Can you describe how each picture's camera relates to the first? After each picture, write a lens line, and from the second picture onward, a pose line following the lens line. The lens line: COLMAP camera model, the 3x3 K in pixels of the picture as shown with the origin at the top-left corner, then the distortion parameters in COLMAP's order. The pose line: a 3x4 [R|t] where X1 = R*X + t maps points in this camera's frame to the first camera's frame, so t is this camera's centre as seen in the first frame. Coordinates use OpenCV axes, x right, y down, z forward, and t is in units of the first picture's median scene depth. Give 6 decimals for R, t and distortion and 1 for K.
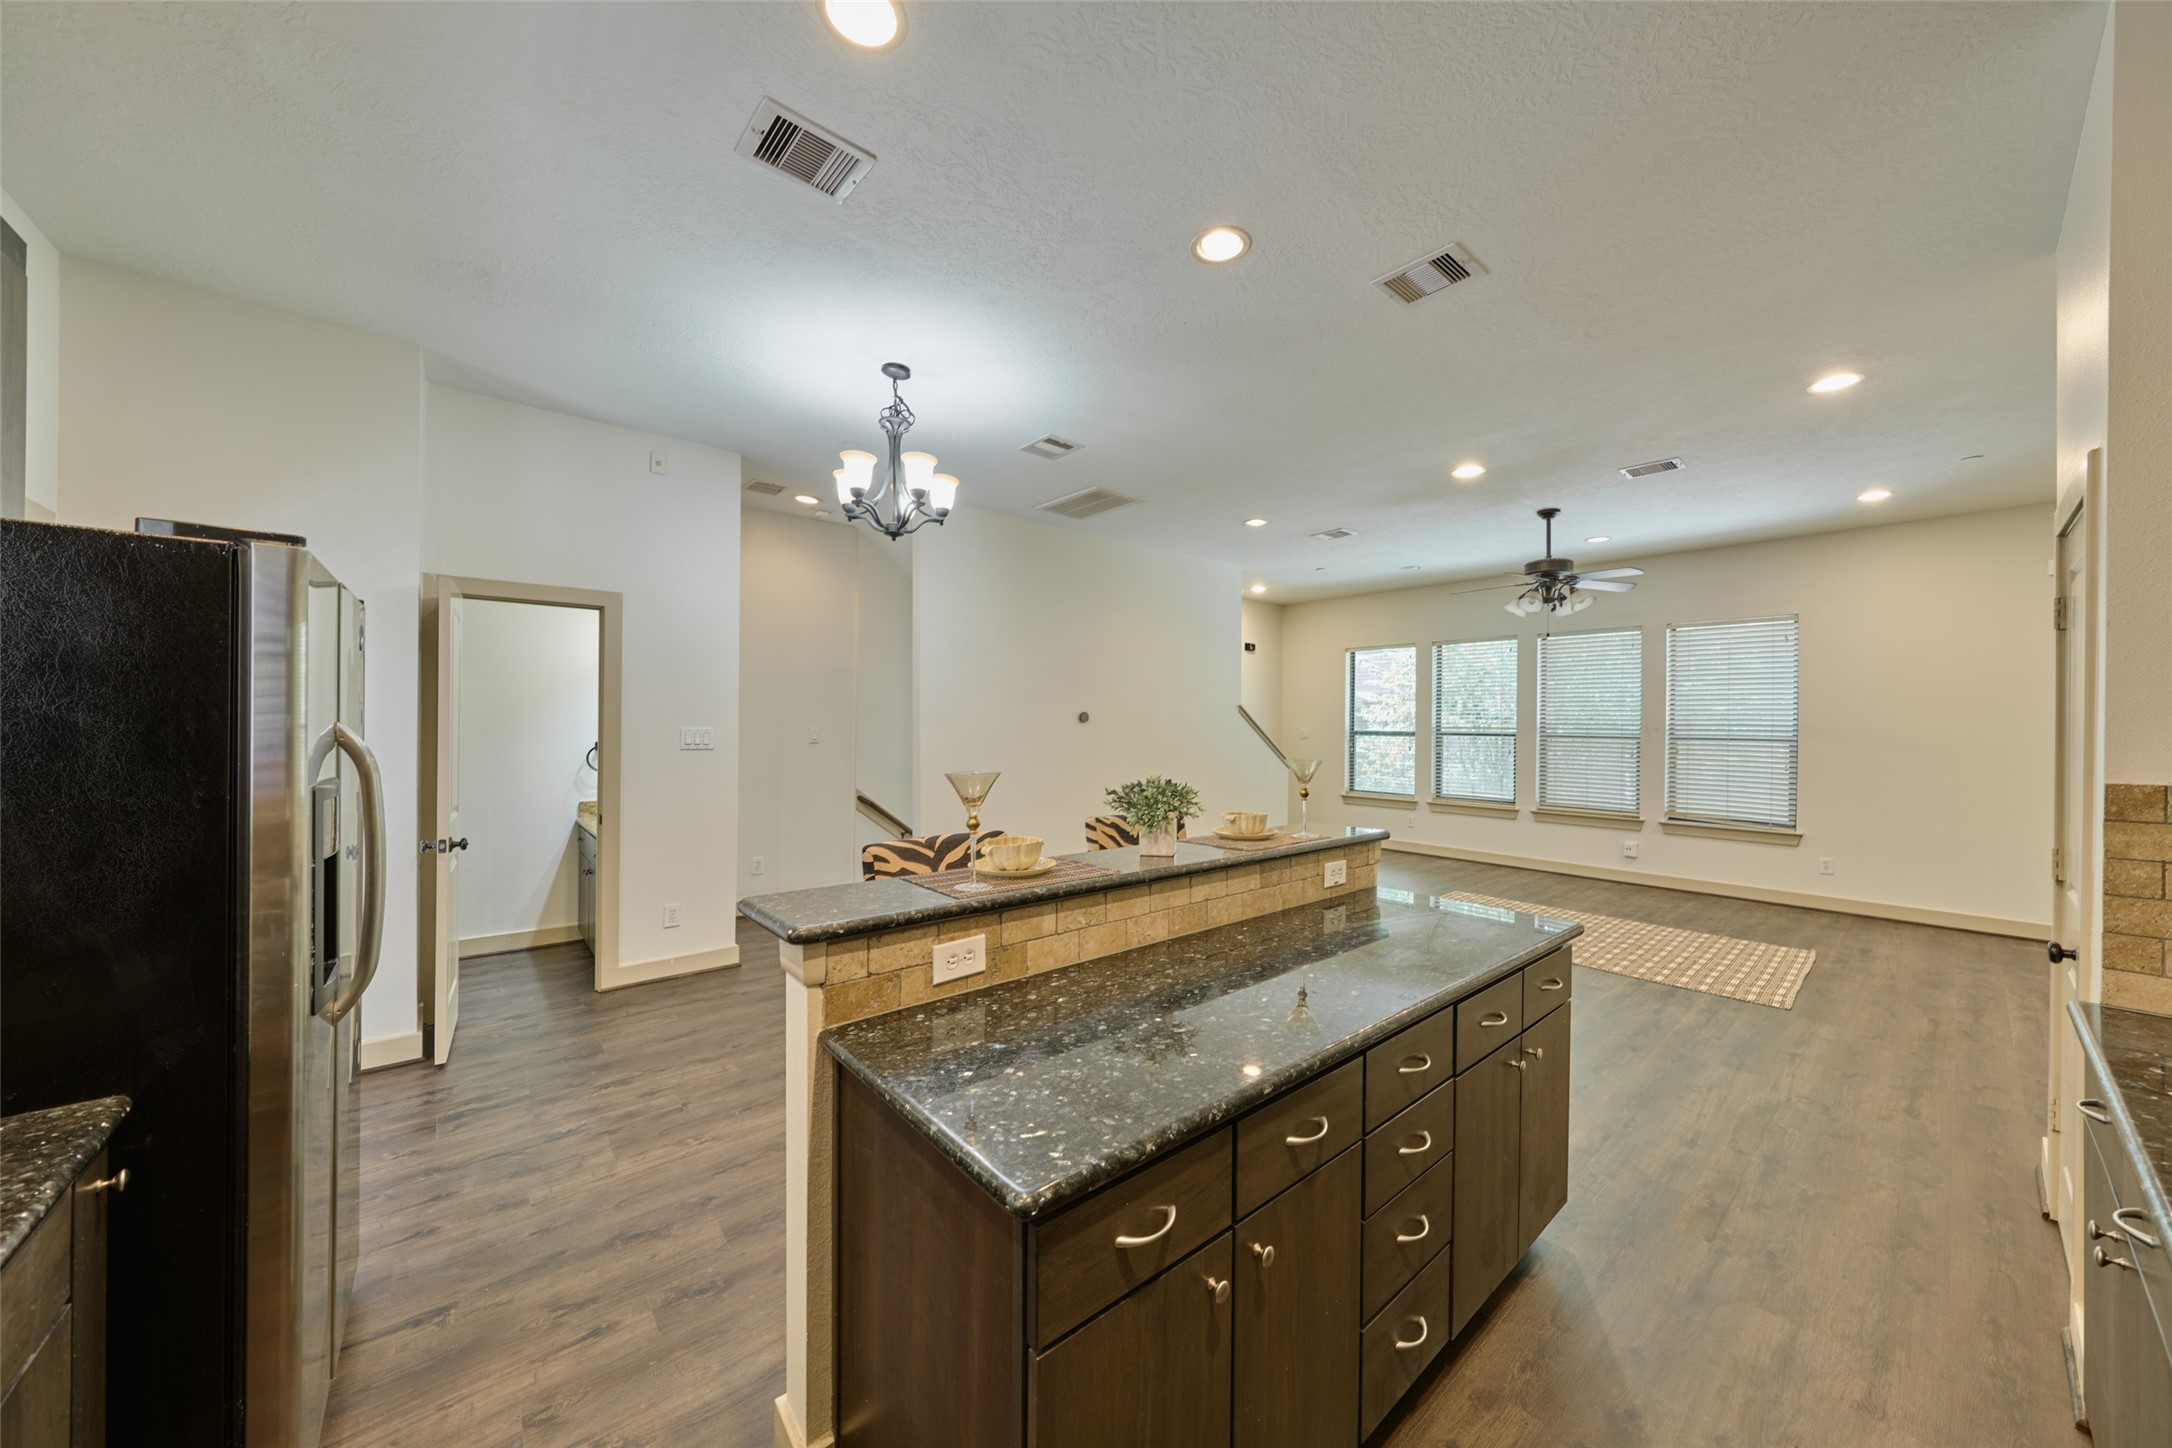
lens RADIAL K [[747.0, 0, 1099.3], [0, 747.0, 721.7], [0, 0, 1]] dist [-0.001356, -0.000233]
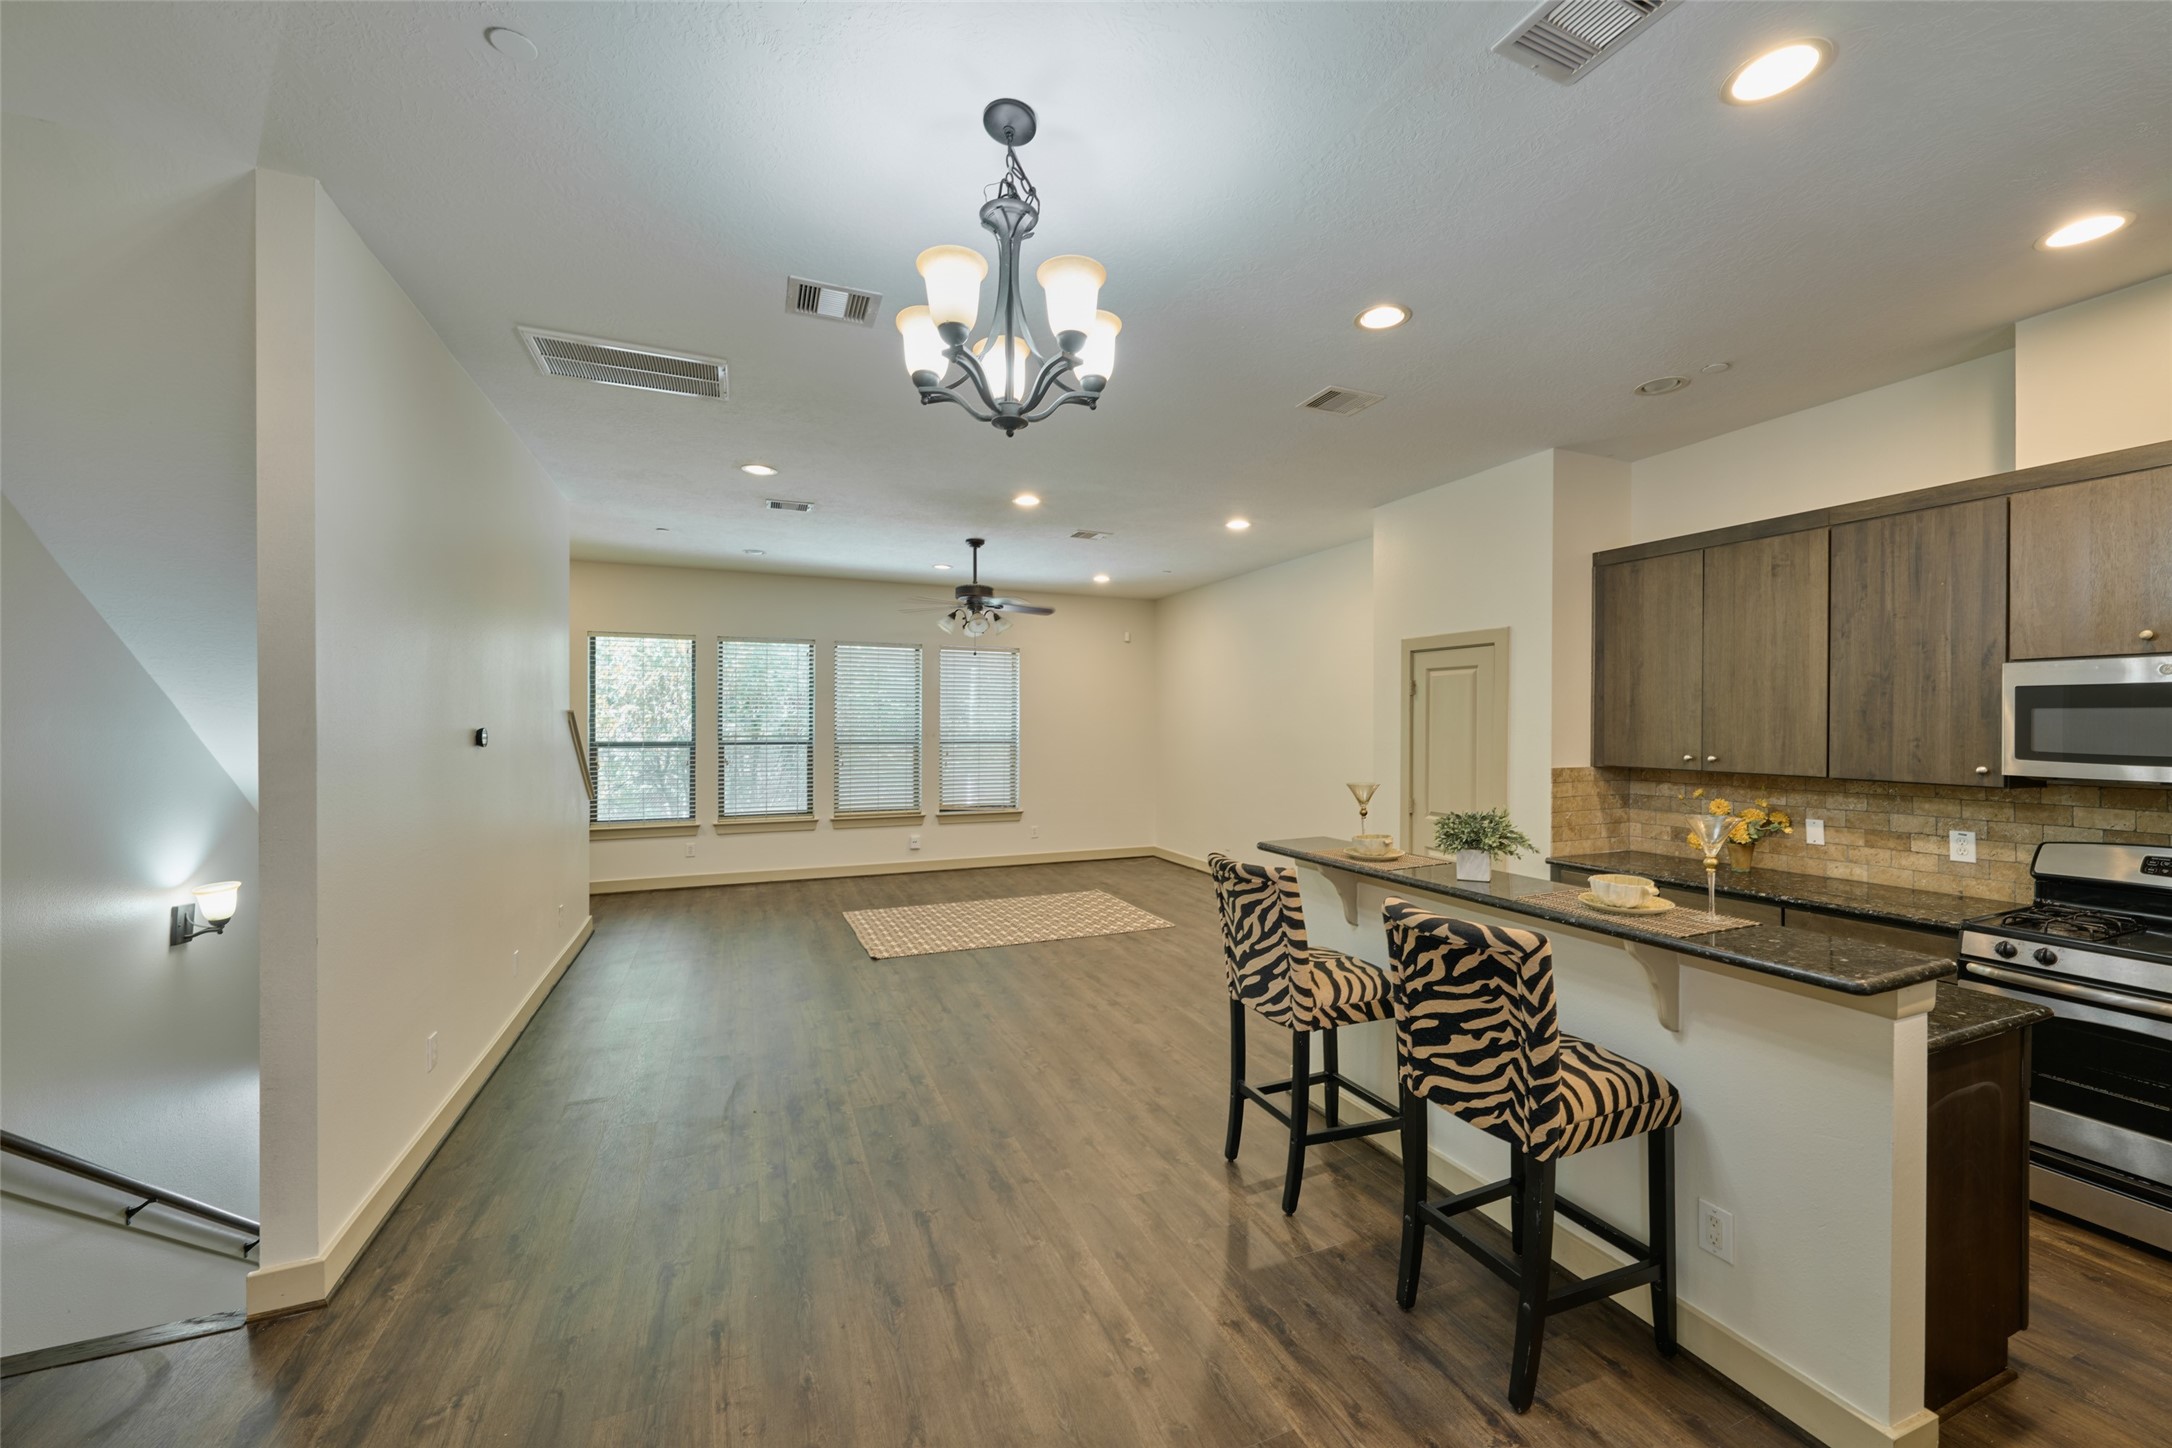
lens RADIAL K [[826.8, 0, 1099.1], [0, 826.8, 723.5], [0, 0, 1]] dist [-0.001578, -0.000164]
pose [[0.302264, -0.007619, 0.953194, -0.509222], [-0.002086, 0.999960, 0.008654, -0.025464], [-0.953222, -0.004605, 0.302236, 0.469455]]
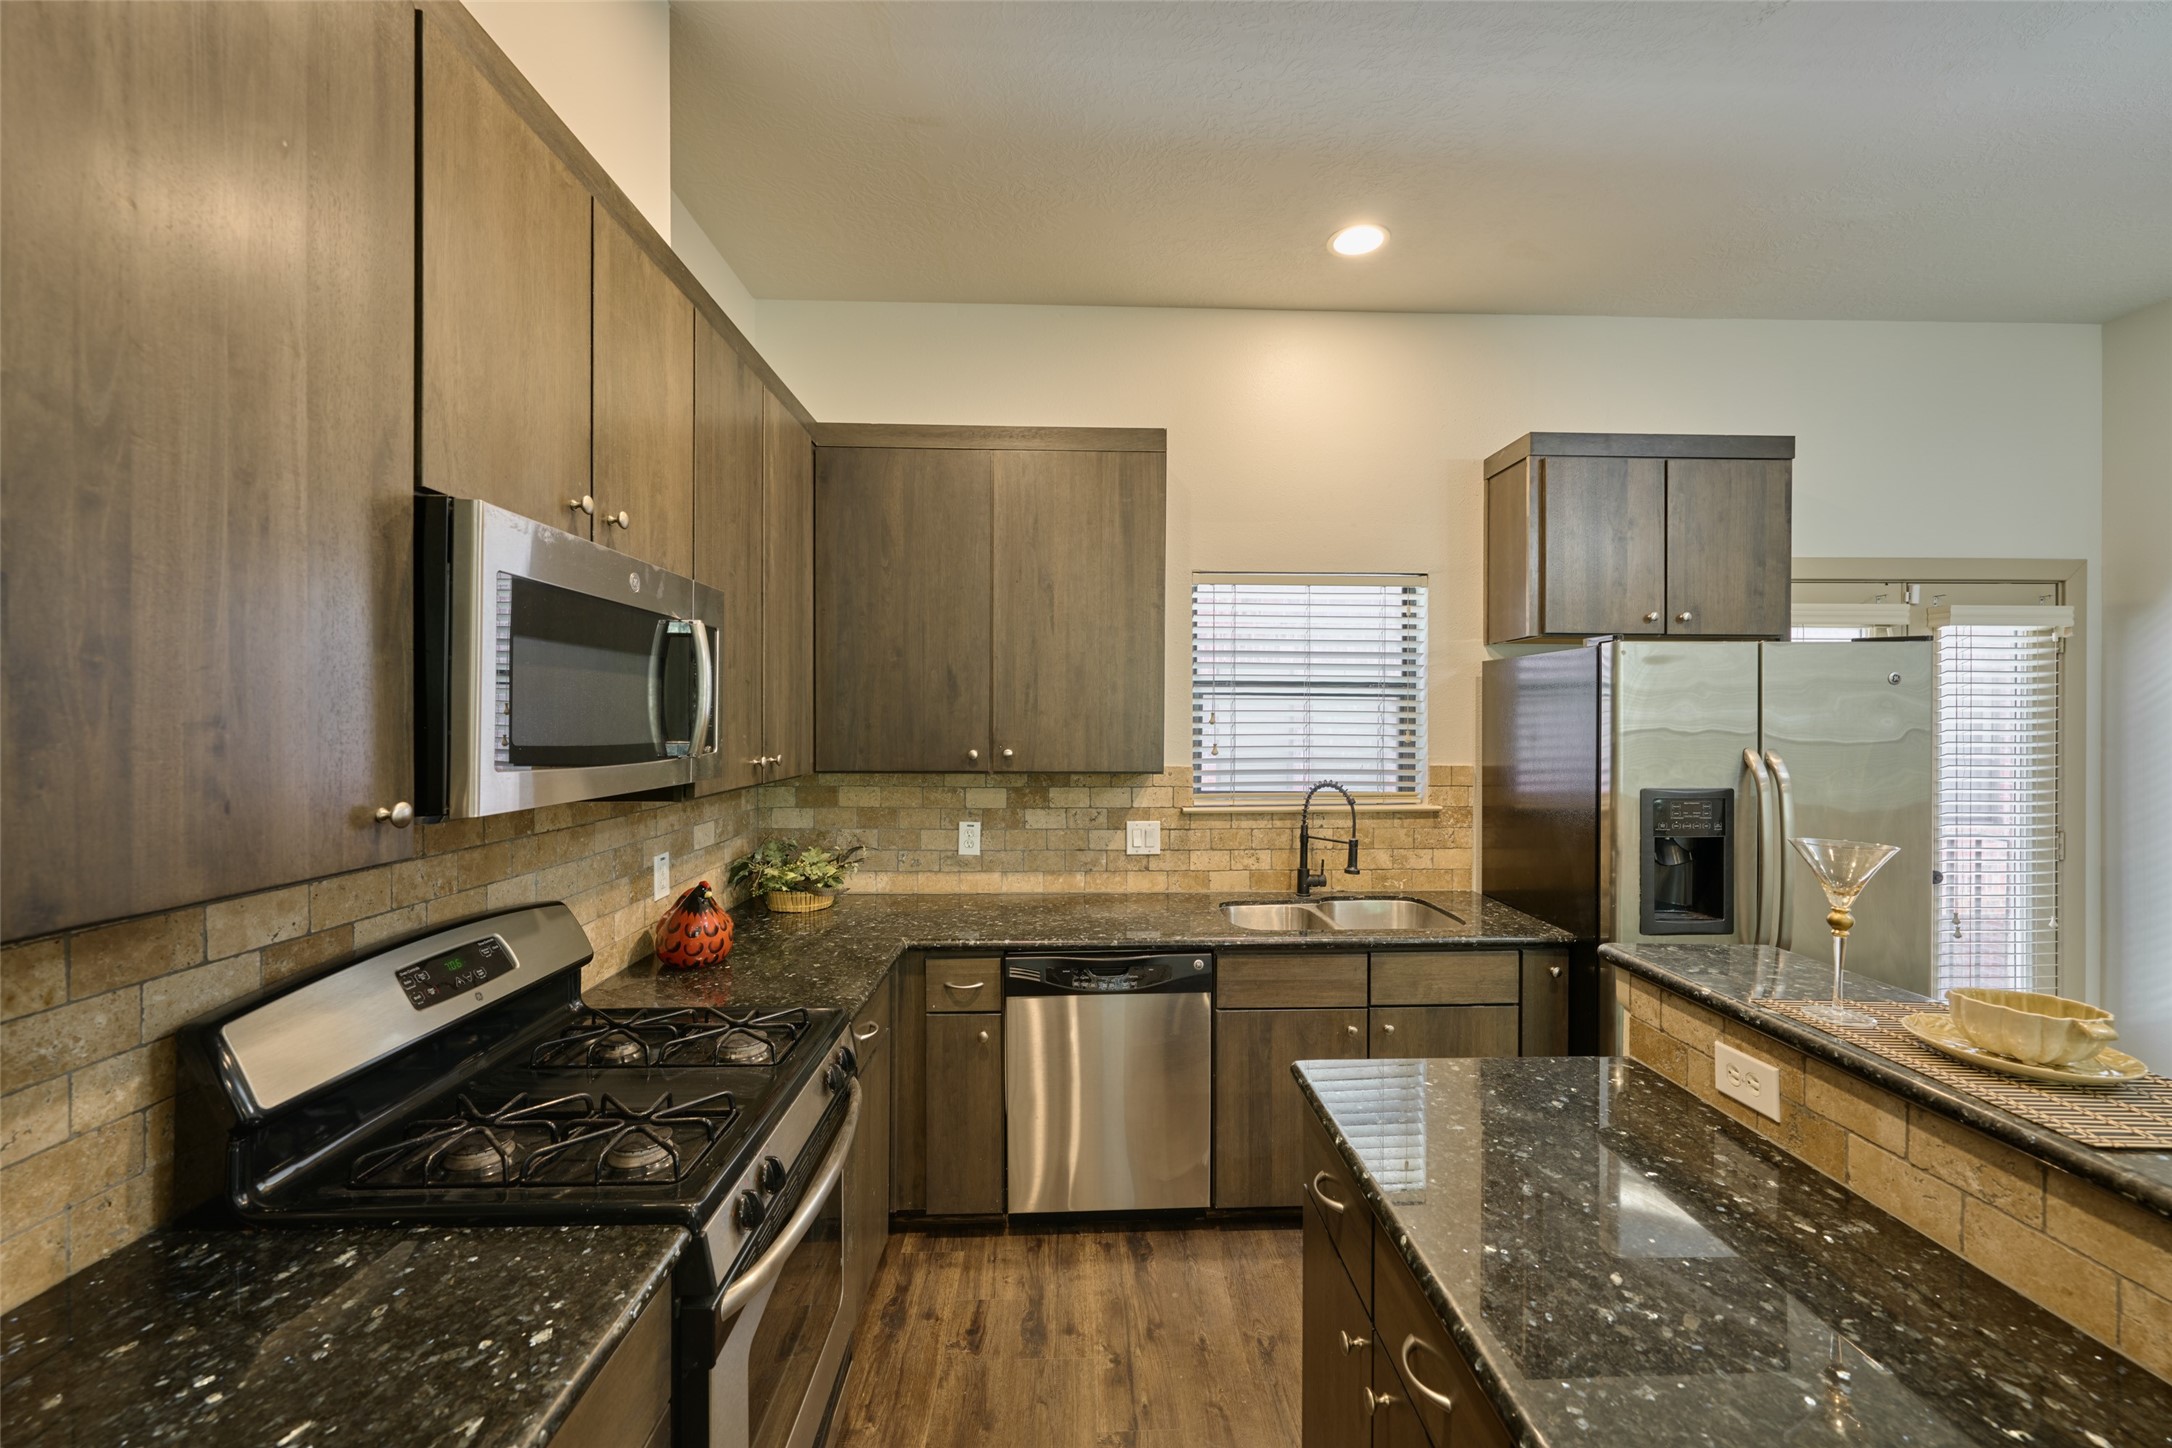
lens RADIAL K [[848.7, 0, 1098.8], [0, 848.7, 722.2], [0, 0, 1]] dist [-0.001582, -0.000455]
pose [[-0.627307, -0.005373, -0.778753, 0.257231], [-0.005303, 0.999982, -0.002628, -0.010092], [0.778754, 0.002481, -0.627325, 0.299610]]
